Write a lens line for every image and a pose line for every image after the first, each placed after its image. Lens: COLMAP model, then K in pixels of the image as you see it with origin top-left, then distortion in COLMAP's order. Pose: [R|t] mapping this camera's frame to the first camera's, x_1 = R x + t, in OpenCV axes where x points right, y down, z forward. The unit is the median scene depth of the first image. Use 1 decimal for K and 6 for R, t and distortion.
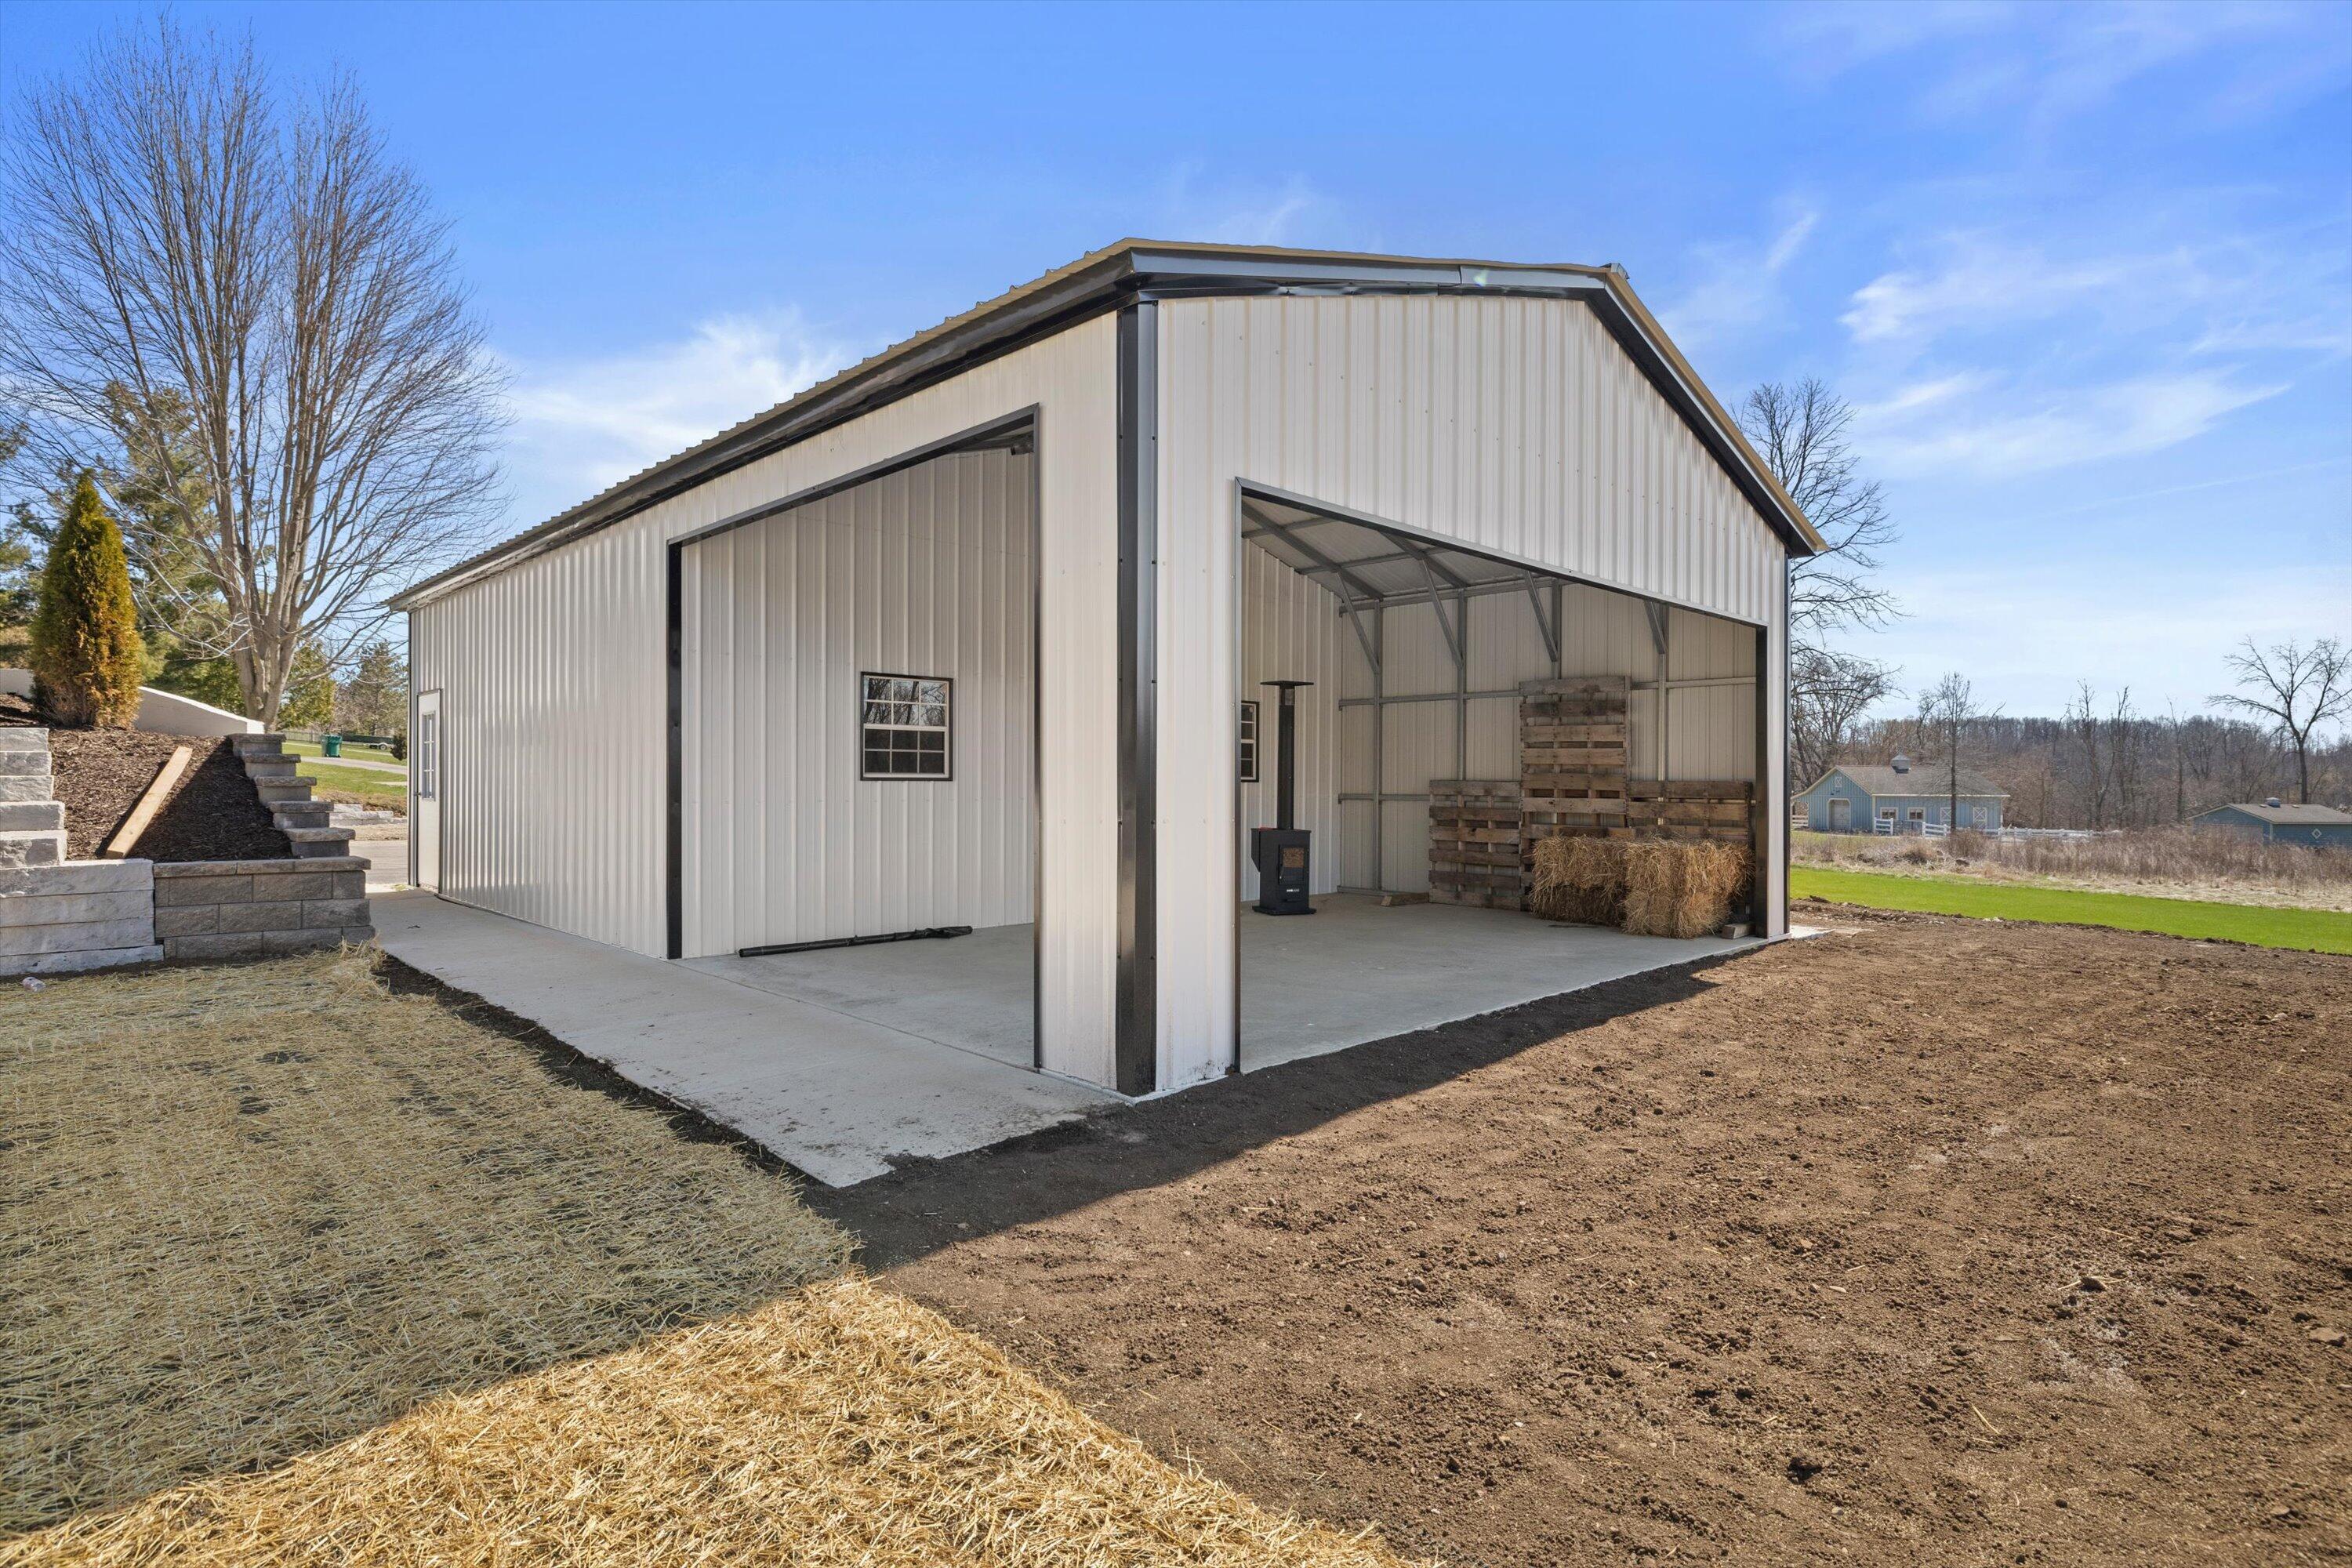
lens RADIAL K [[1158.9, 0, 1178.3], [0, 1158.9, 781.0], [0, 0, 1]] dist [-0.007469, -0.000039]
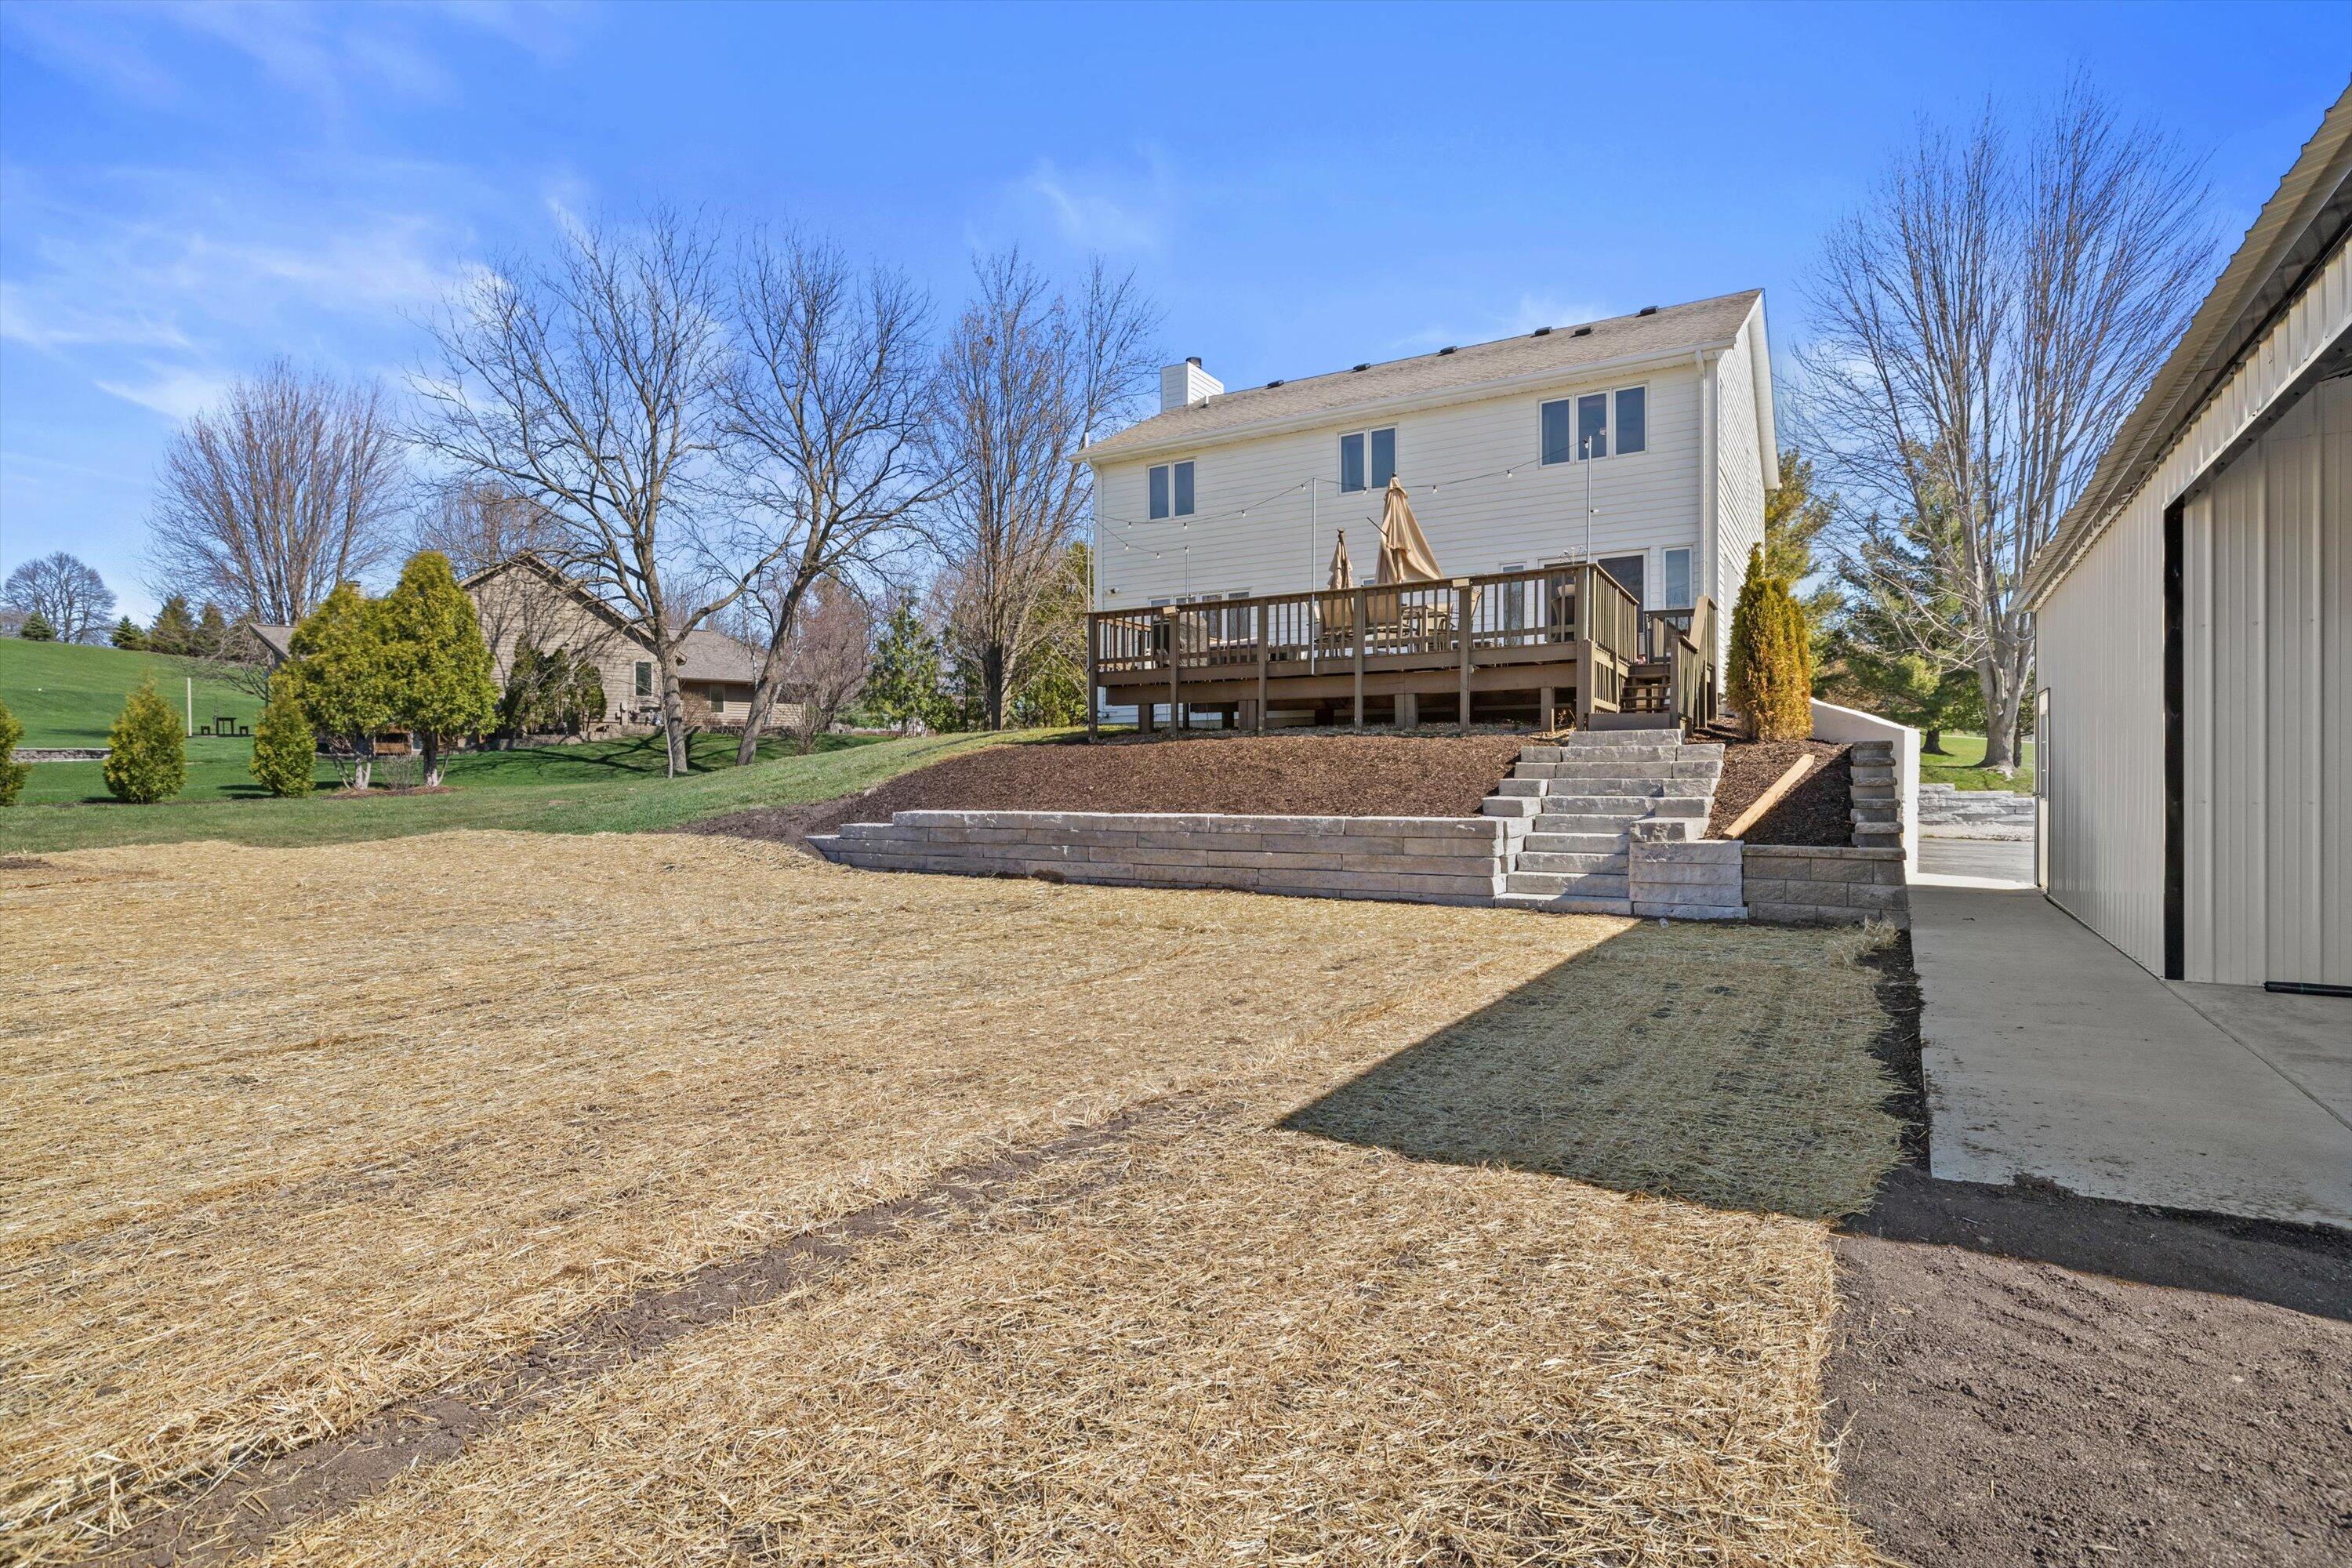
lens RADIAL K [[1158.9, 0, 1178.3], [0, 1158.9, 781.0], [0, 0, 1]] dist [-0.007469, -0.000039]
pose [[0.249863, -0.007378, -0.968253, 0.204372], [0.005513, 0.999966, -0.006197, 0.003656], [0.968266, -0.003790, 0.249895, 0.045016]]
